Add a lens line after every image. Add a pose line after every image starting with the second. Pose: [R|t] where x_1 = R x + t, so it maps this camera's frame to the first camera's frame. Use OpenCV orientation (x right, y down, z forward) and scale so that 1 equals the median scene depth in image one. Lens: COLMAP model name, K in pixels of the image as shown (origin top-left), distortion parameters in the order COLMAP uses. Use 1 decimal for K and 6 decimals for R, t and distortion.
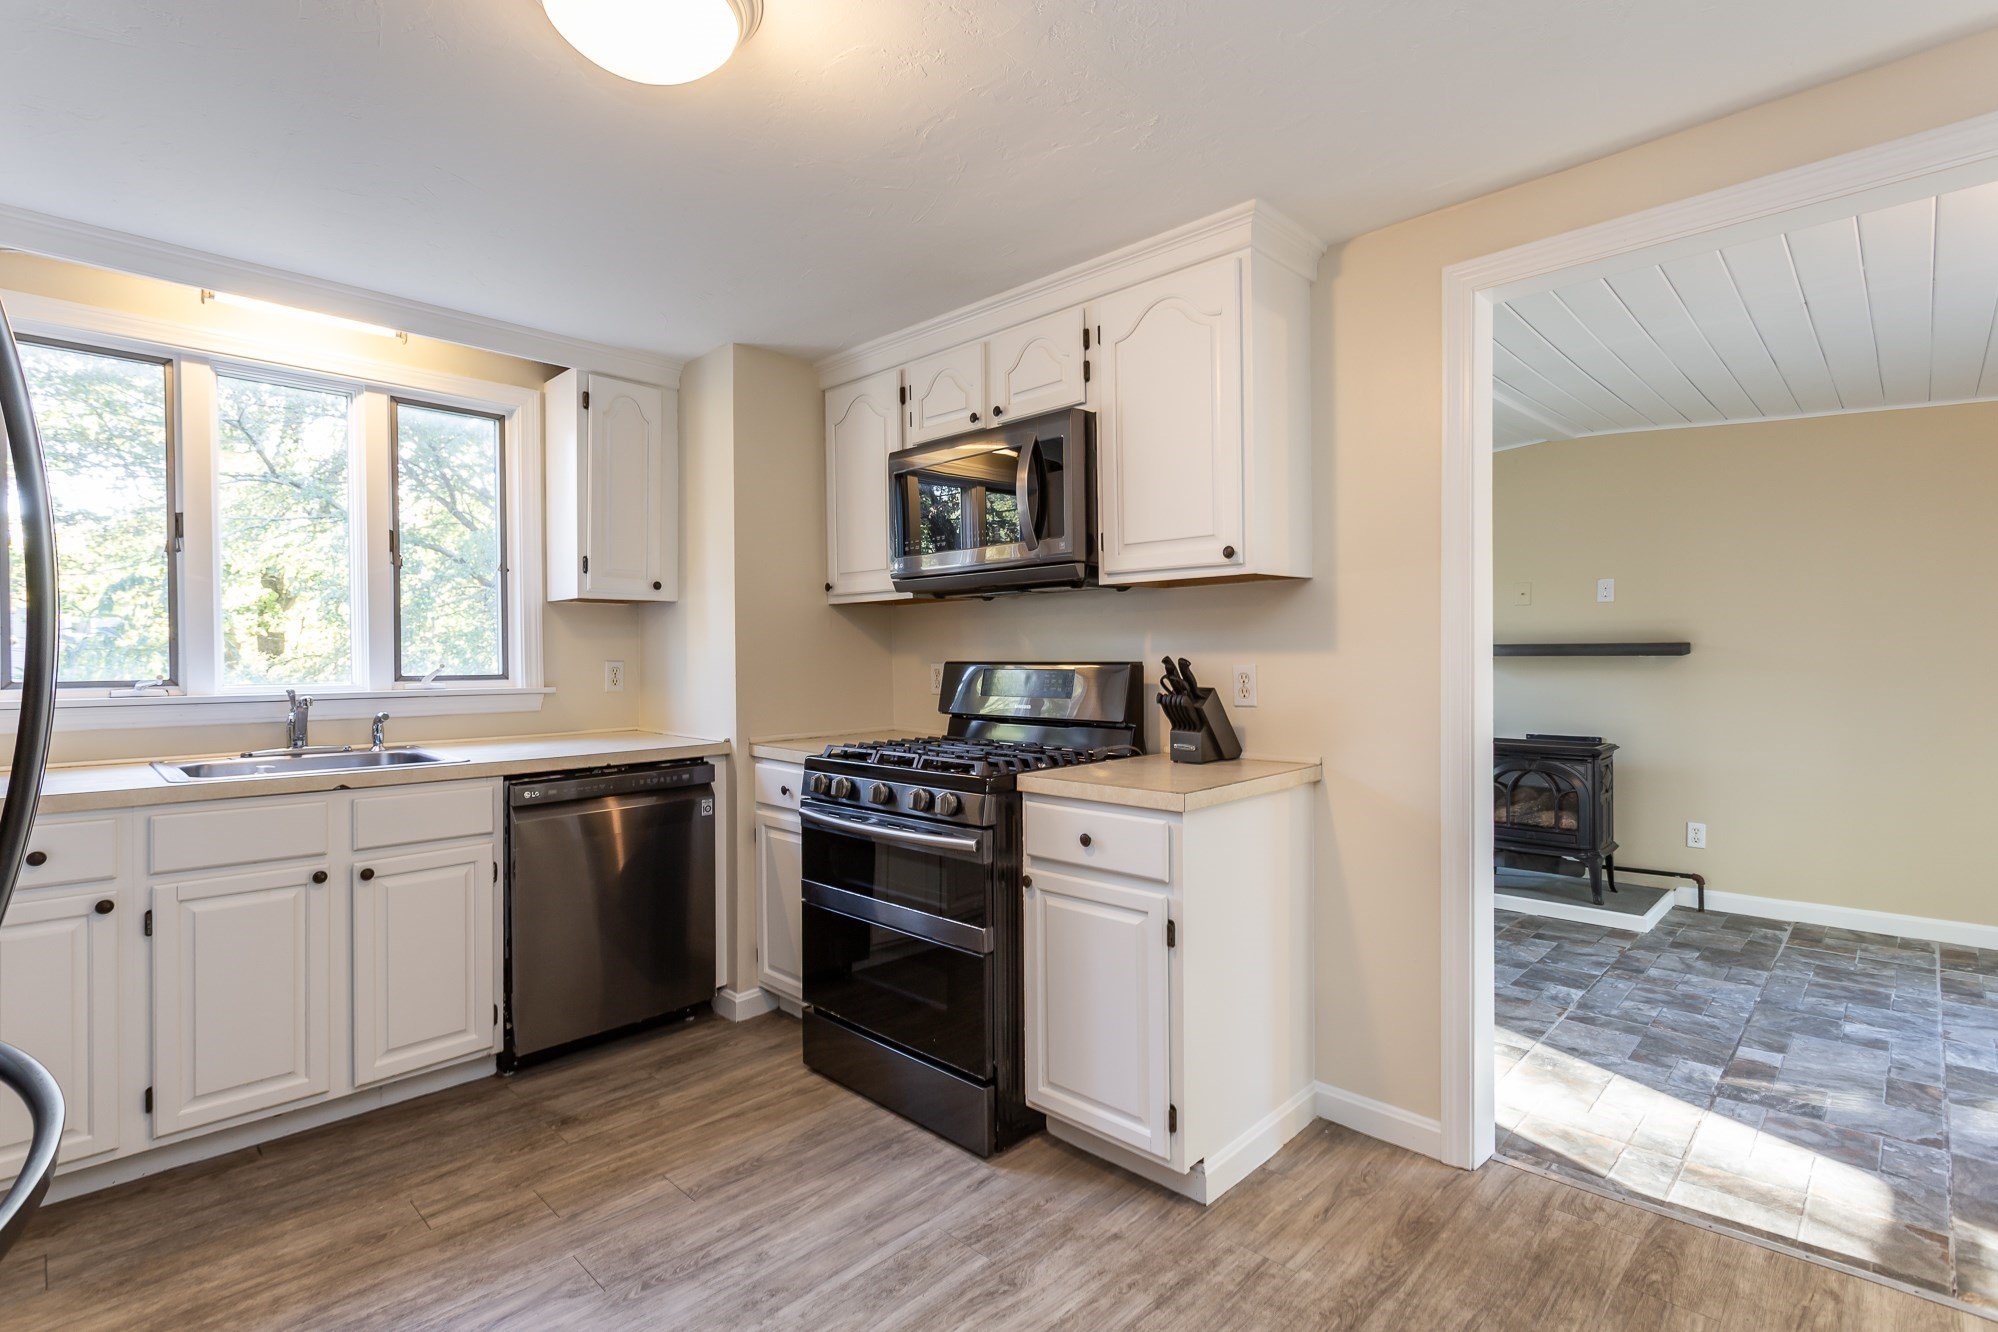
lens RADIAL K [[949.0, 0, 1005.9], [0, 949.0, 667.7], [0, 0, 1]] dist [0.001409, 0.000155]
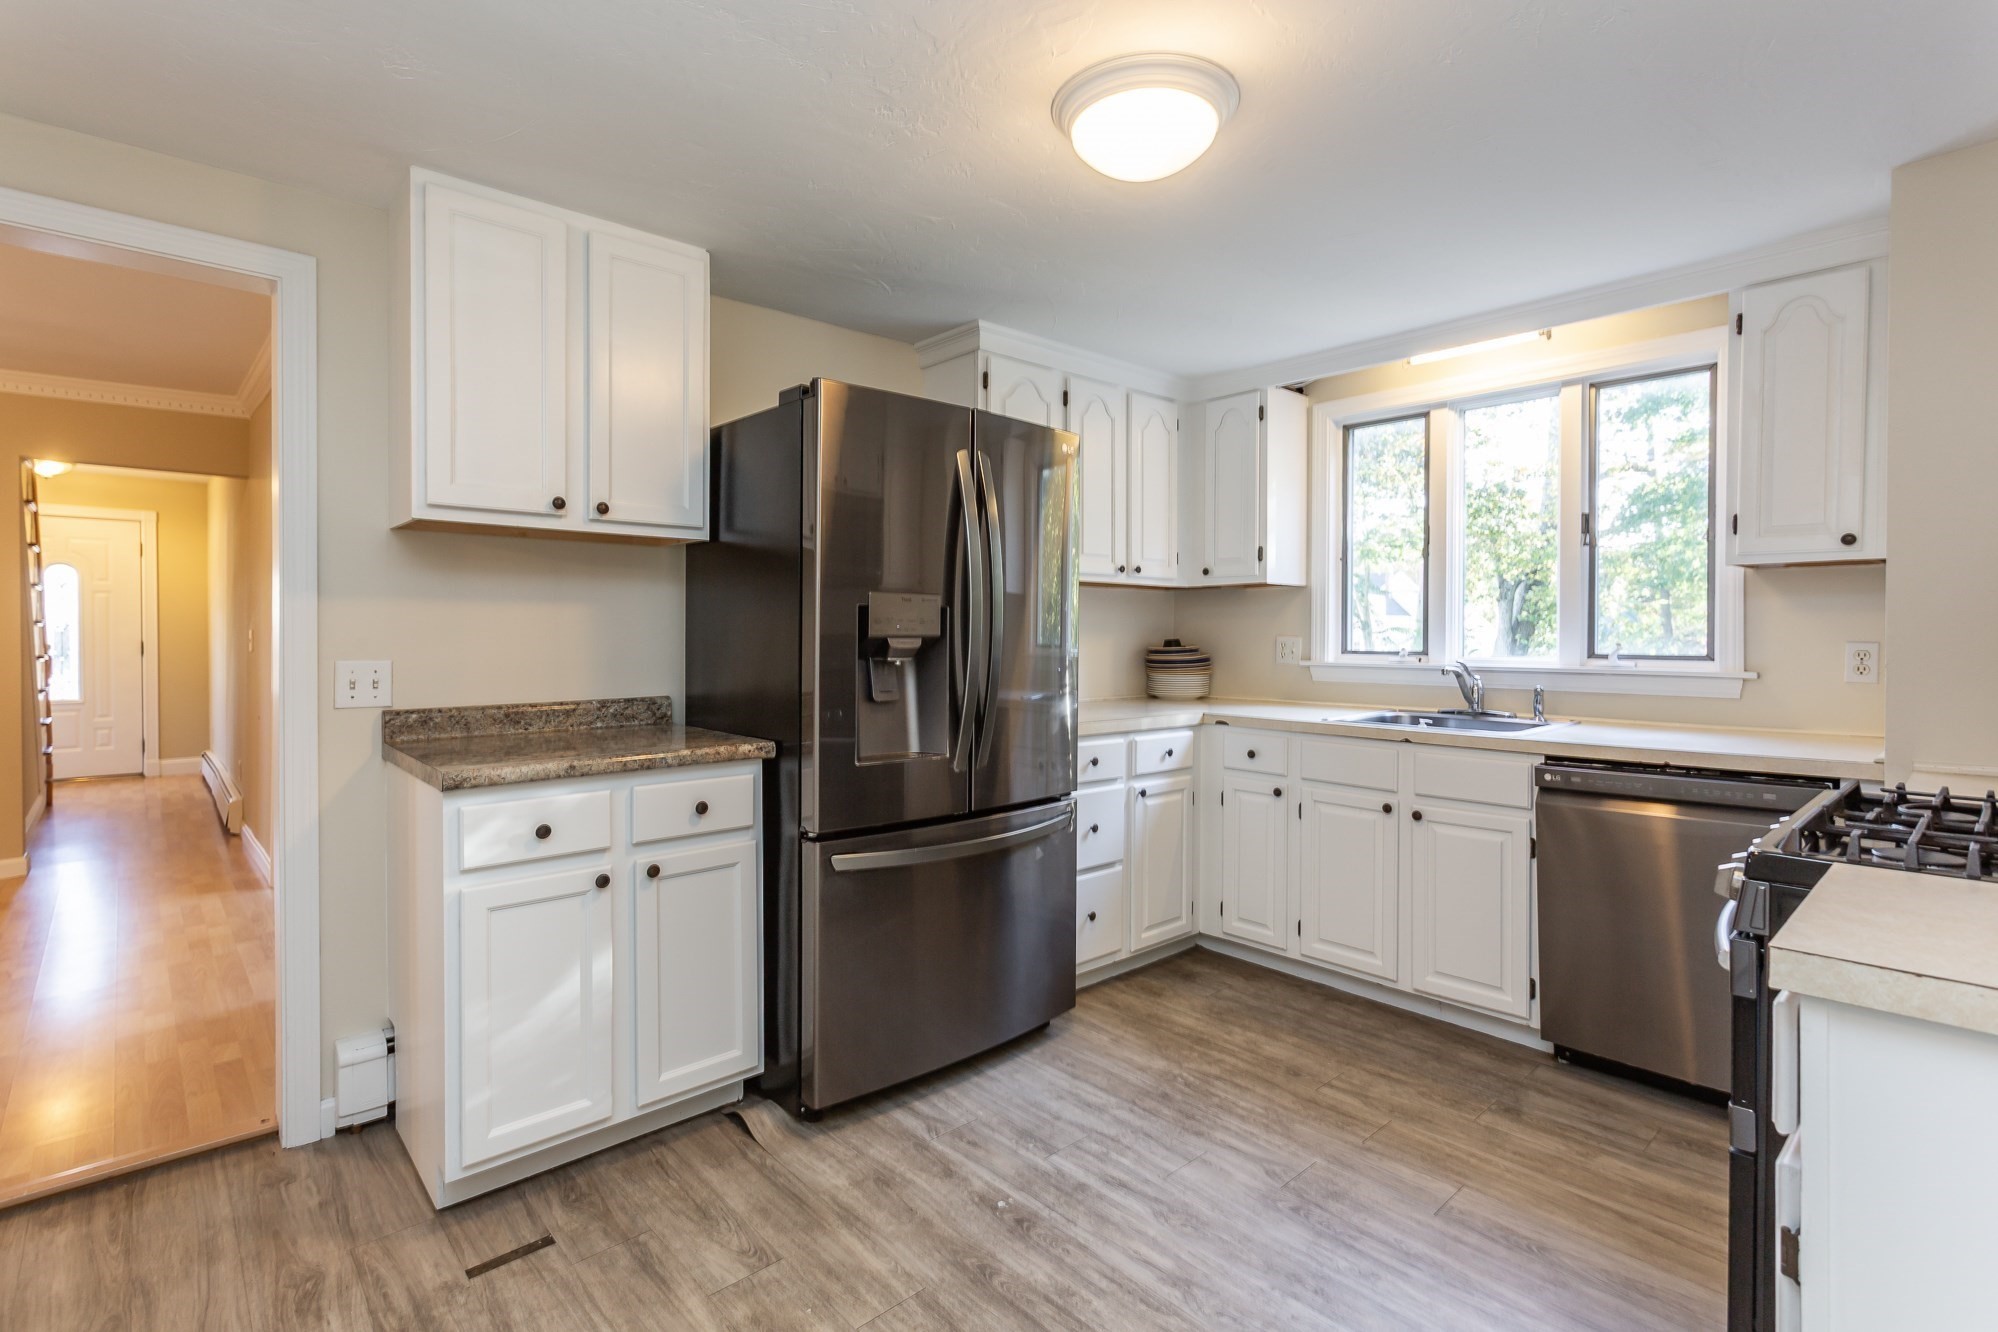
lens RADIAL K [[946.3, 0, 1006.8], [0, 946.3, 648.1], [0, 0, 1]] dist [-0.001404, -0.000404]
pose [[-0.063064, 0.018644, -0.997835, 0.508596], [-0.015401, 0.999688, 0.019652, -0.009124], [0.997891, 0.016607, -0.062757, 0.512609]]
